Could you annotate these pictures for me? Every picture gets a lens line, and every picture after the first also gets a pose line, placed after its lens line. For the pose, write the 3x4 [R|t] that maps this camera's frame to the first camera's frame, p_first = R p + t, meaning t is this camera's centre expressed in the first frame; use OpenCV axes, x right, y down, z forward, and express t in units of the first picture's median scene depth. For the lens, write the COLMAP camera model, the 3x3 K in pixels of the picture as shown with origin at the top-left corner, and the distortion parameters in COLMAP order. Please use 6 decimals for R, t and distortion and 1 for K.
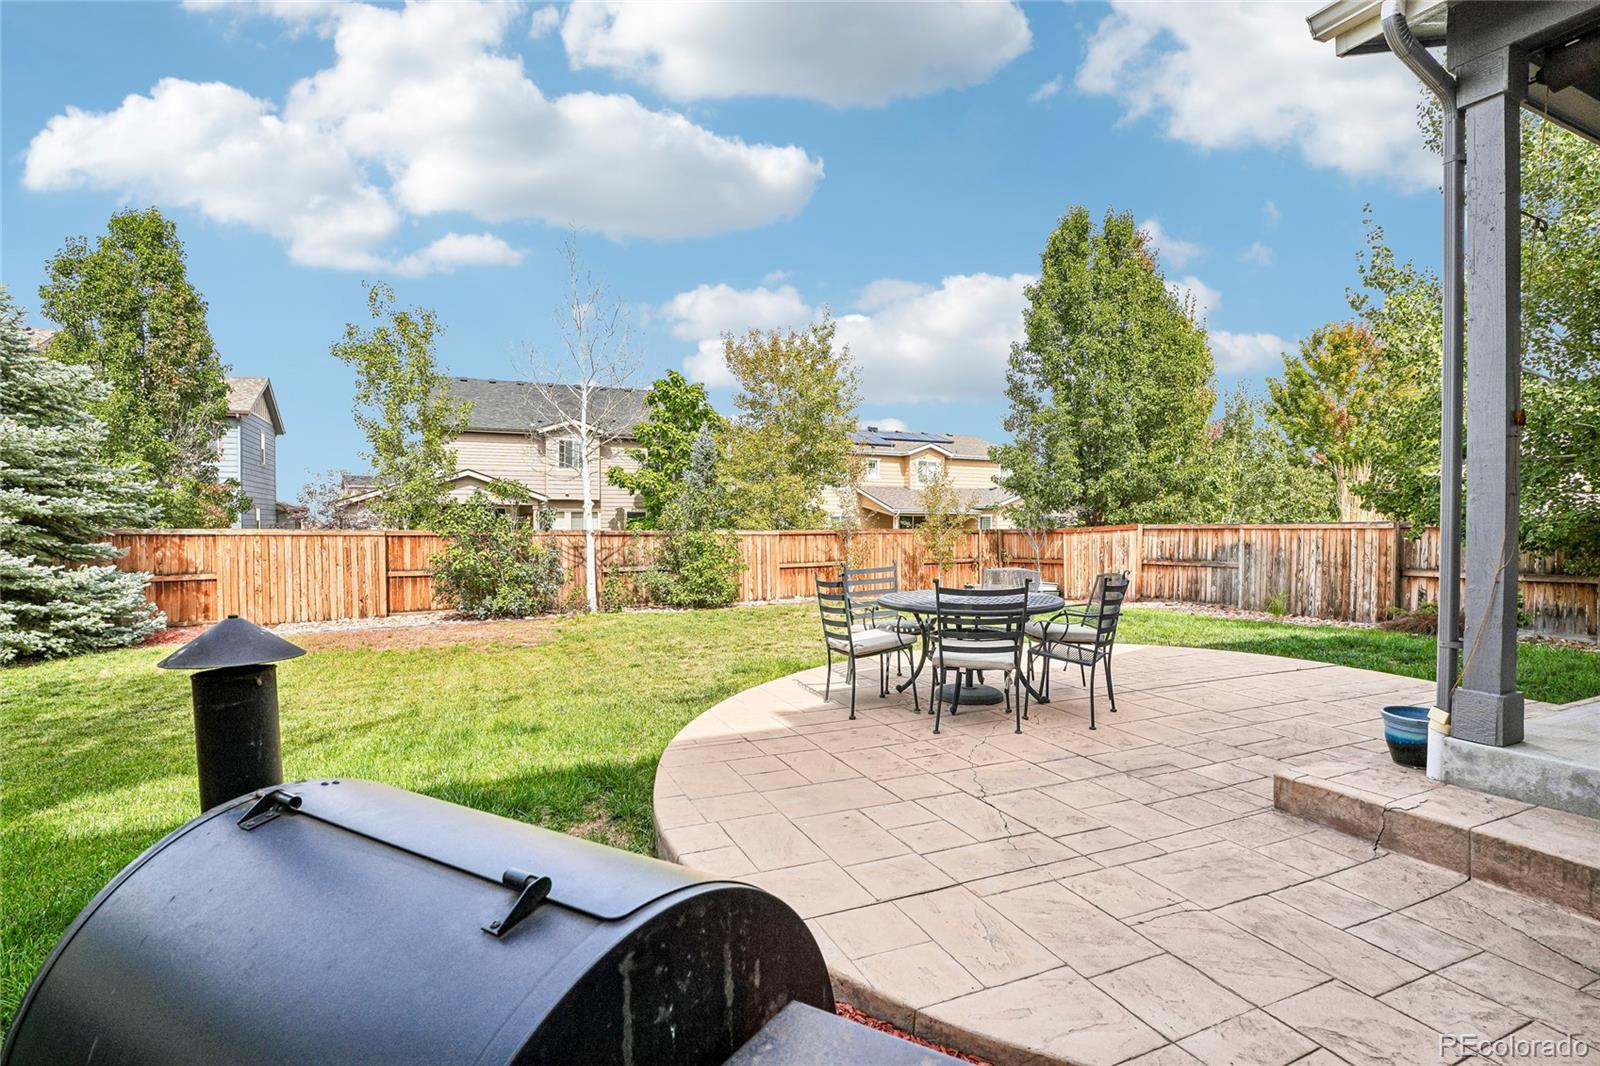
lens RADIAL K [[784.5, 0, 802.6], [0, 784.5, 539.8], [0, 0, 1]] dist [-0.037782, 0.004878]
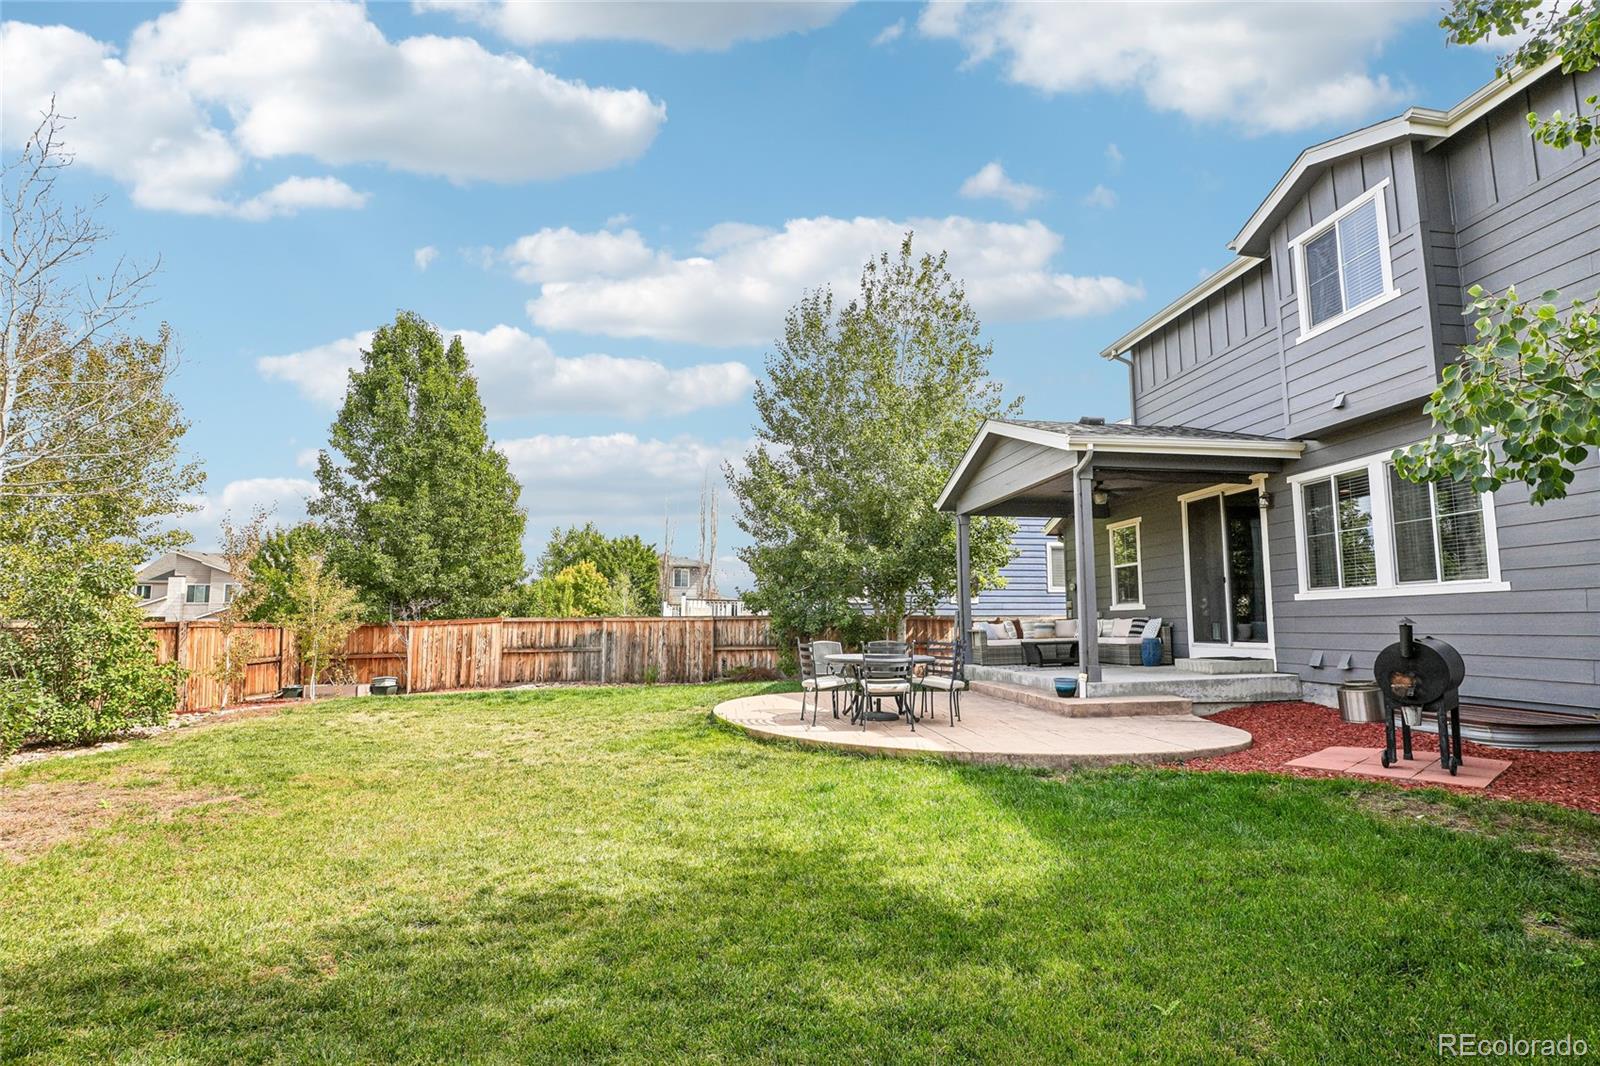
lens RADIAL K [[784.5, 0, 795.8], [0, 784.5, 538.7], [0, 0, 1]] dist [-0.037782, 0.004878]
pose [[0.307559, 0.105246, 0.945690, -0.553474], [0.020168, 0.992920, -0.117061, 0.007994], [-0.951315, 0.055076, 0.303259, 0.255414]]
